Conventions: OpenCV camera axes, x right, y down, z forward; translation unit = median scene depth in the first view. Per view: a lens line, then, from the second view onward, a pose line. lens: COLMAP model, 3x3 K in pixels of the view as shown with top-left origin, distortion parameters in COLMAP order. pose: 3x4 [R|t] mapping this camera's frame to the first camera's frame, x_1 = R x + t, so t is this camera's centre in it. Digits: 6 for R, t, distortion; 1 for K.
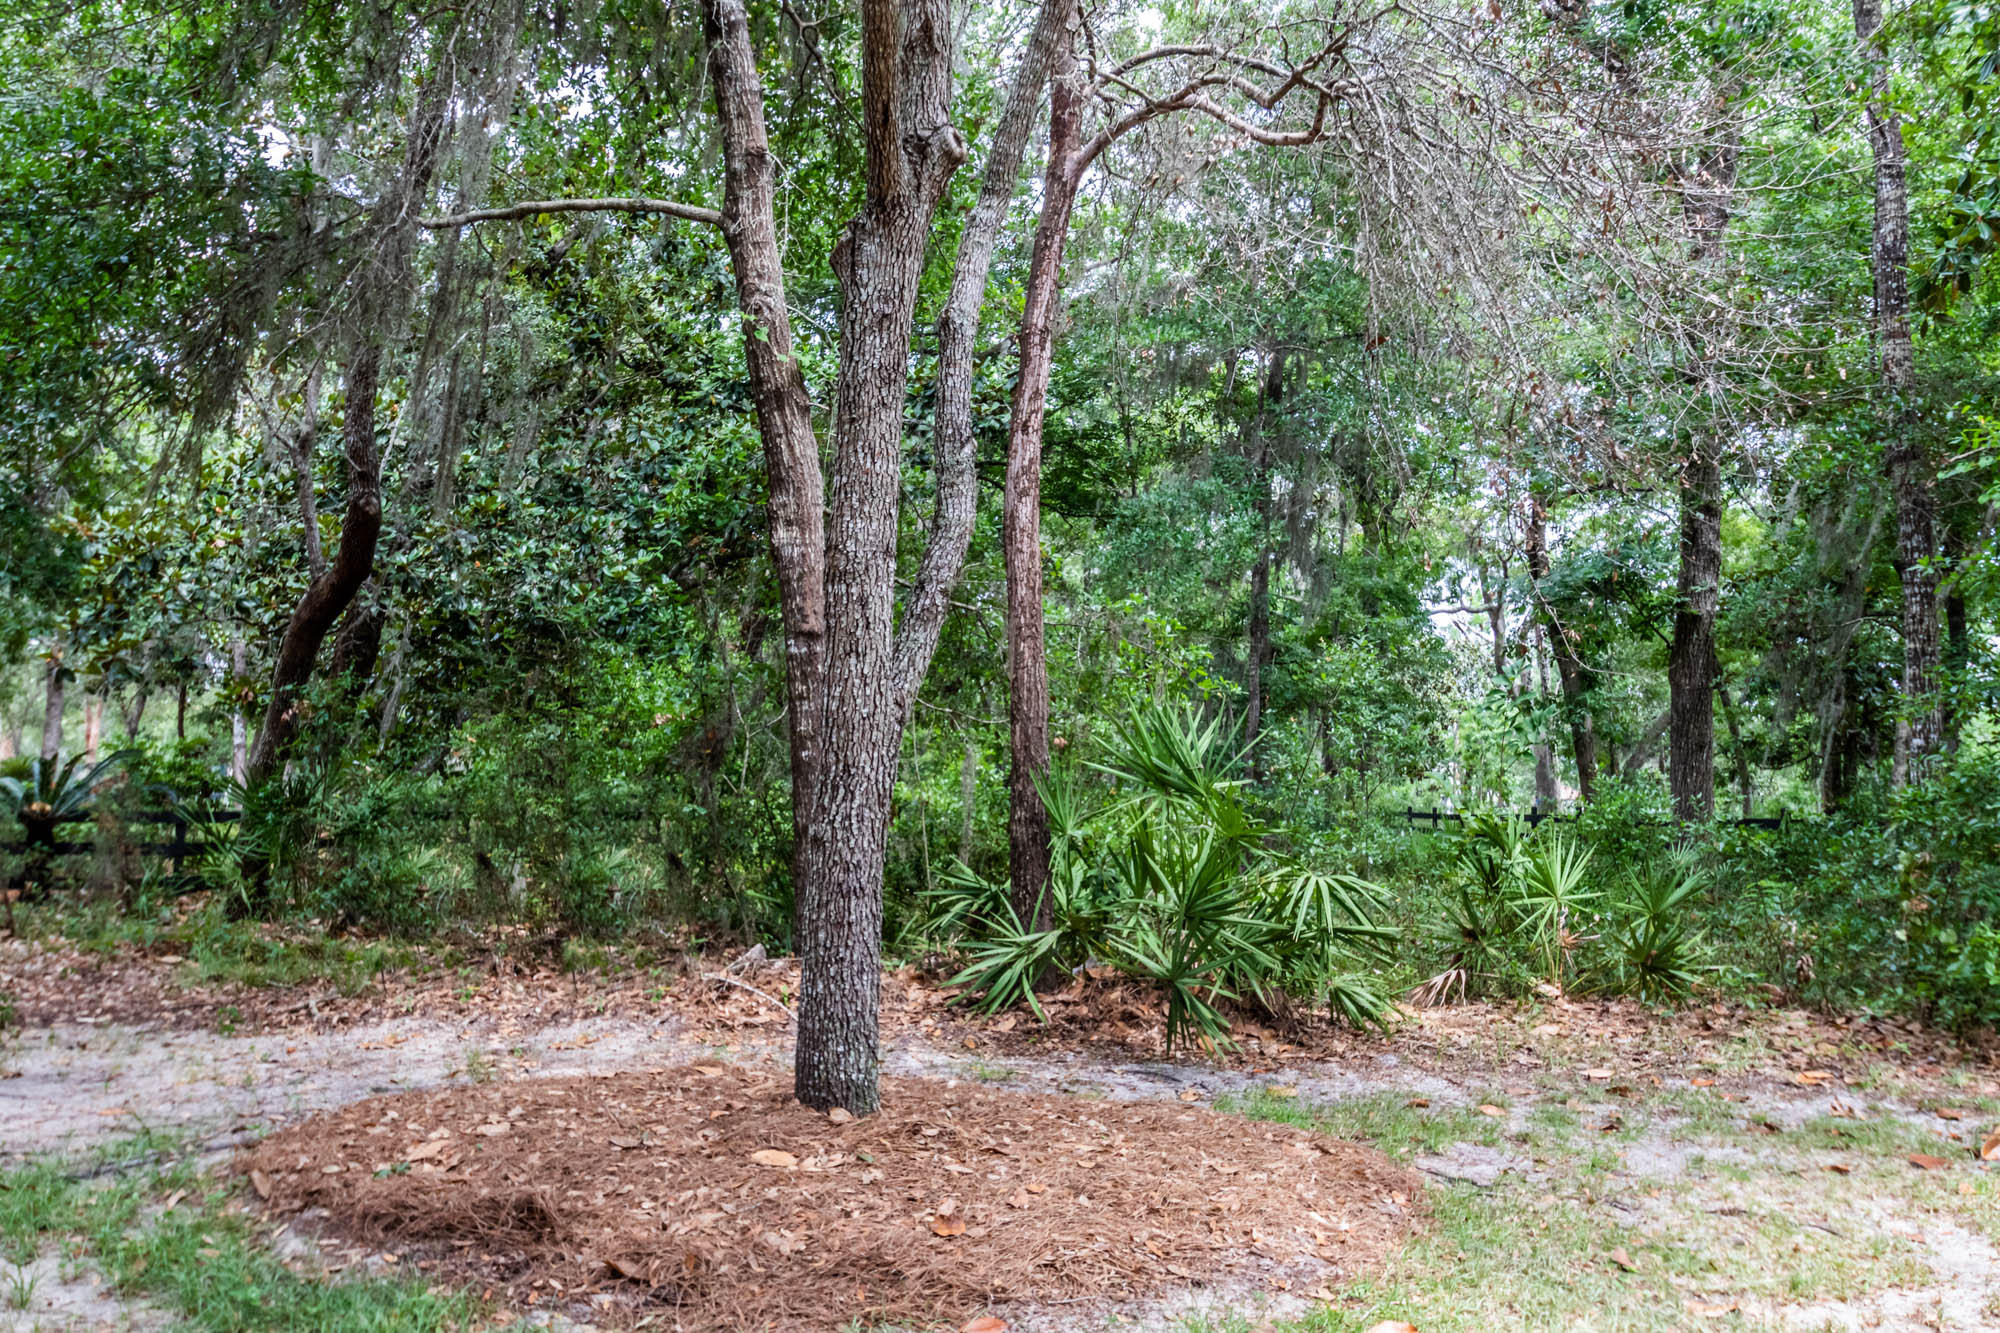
lens RADIAL K [[1563.3, 0, 998.5], [0, 1563.3, 669.6], [0, 0, 1]] dist [-0.043295, 0.016841]
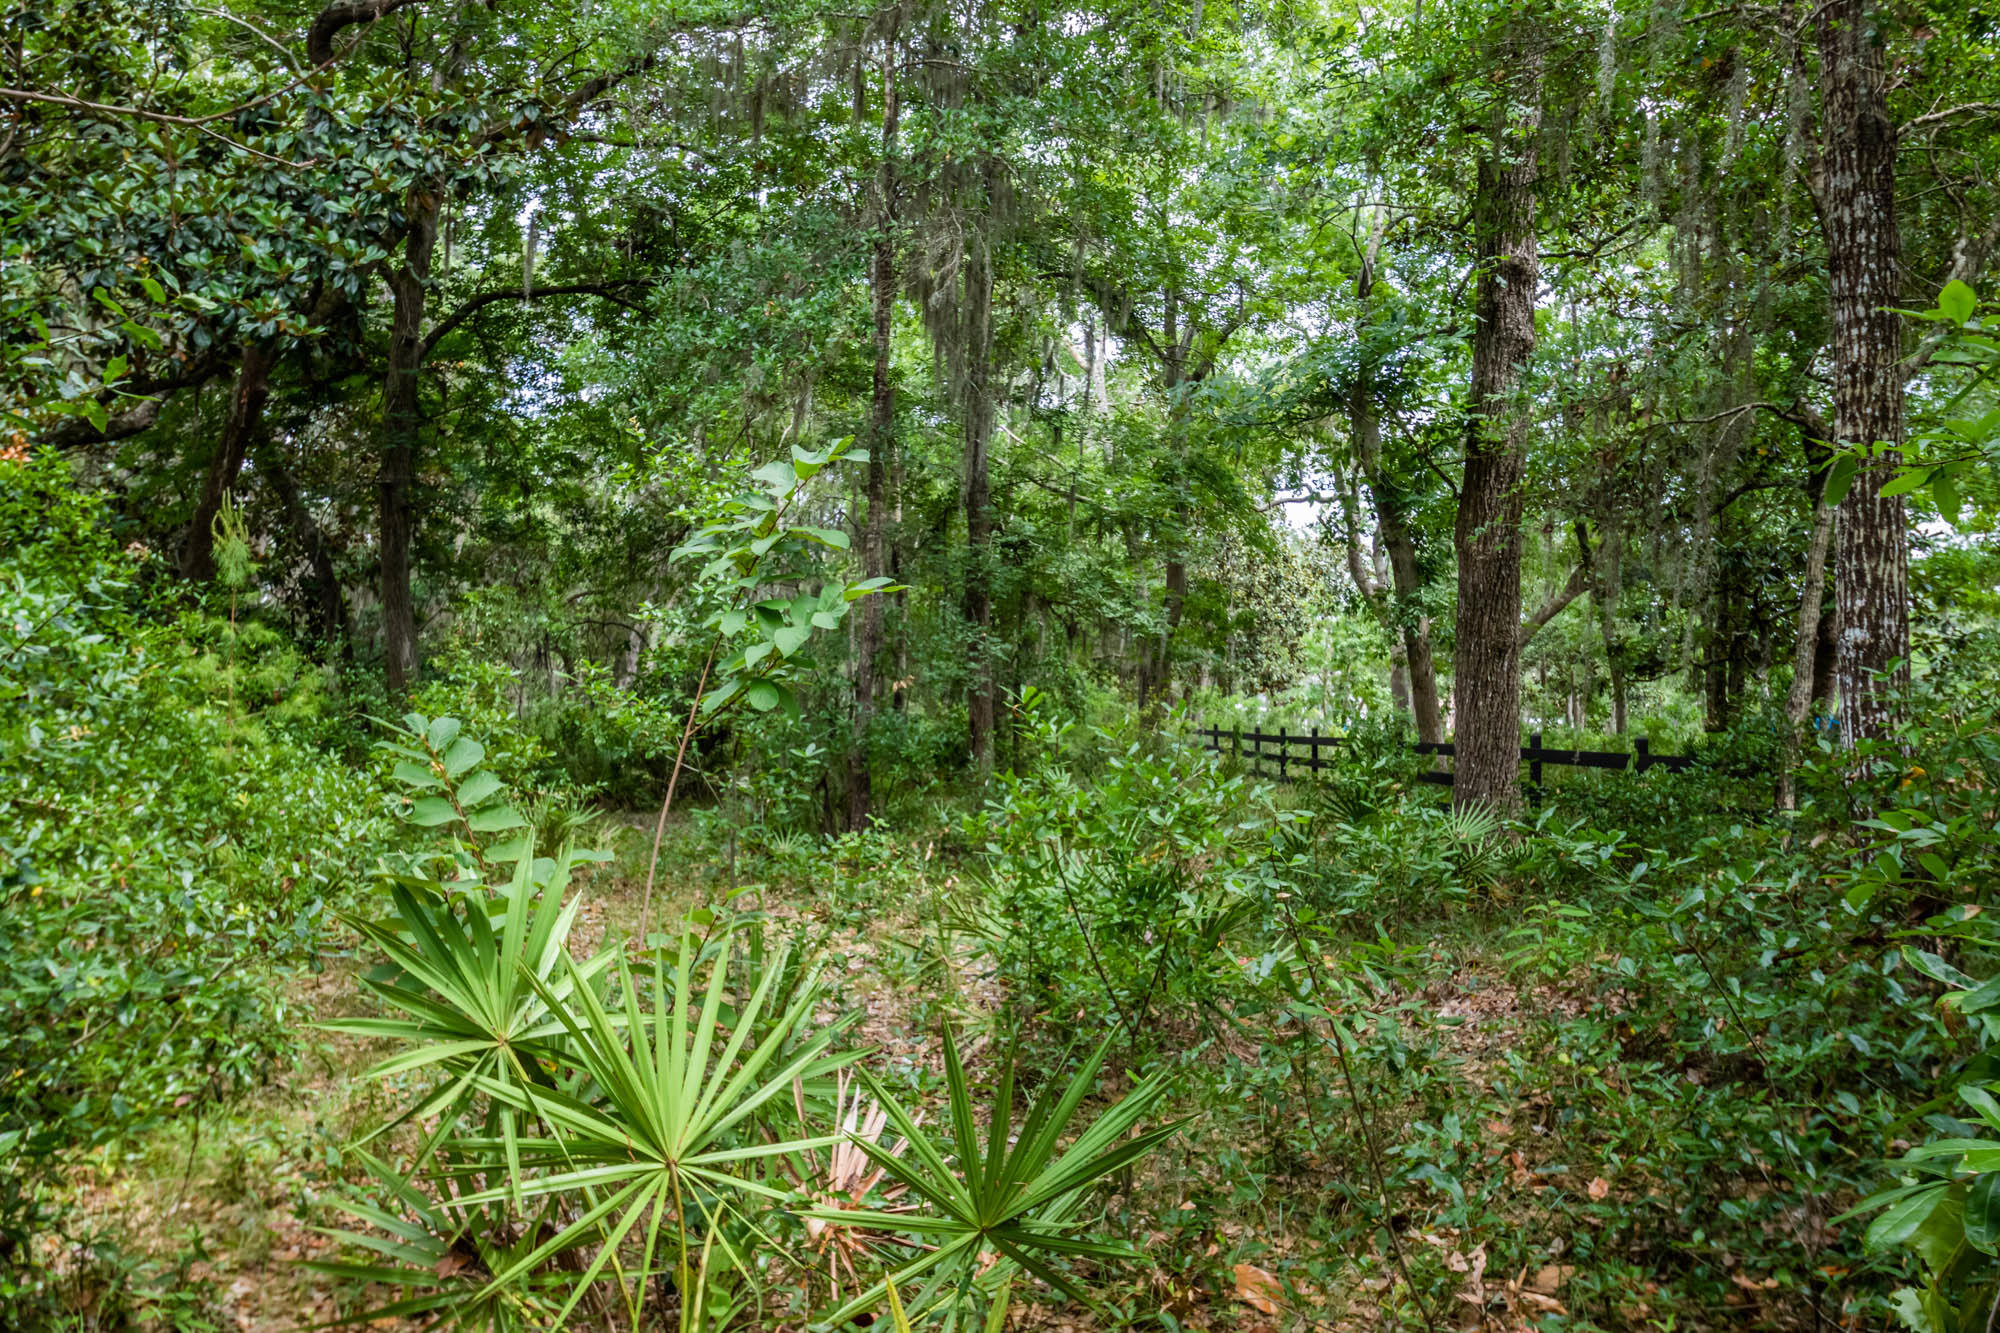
lens RADIAL K [[1563.3, 0, 1002.1], [0, 1563.3, 662.5], [0, 0, 1]] dist [-0.043295, 0.016841]
pose [[0.998399, -0.006921, 0.056138, 0.131382], [0.004008, 0.998647, 0.051841, 0.012735], [-0.056421, -0.051533, 0.997076, 0.231522]]
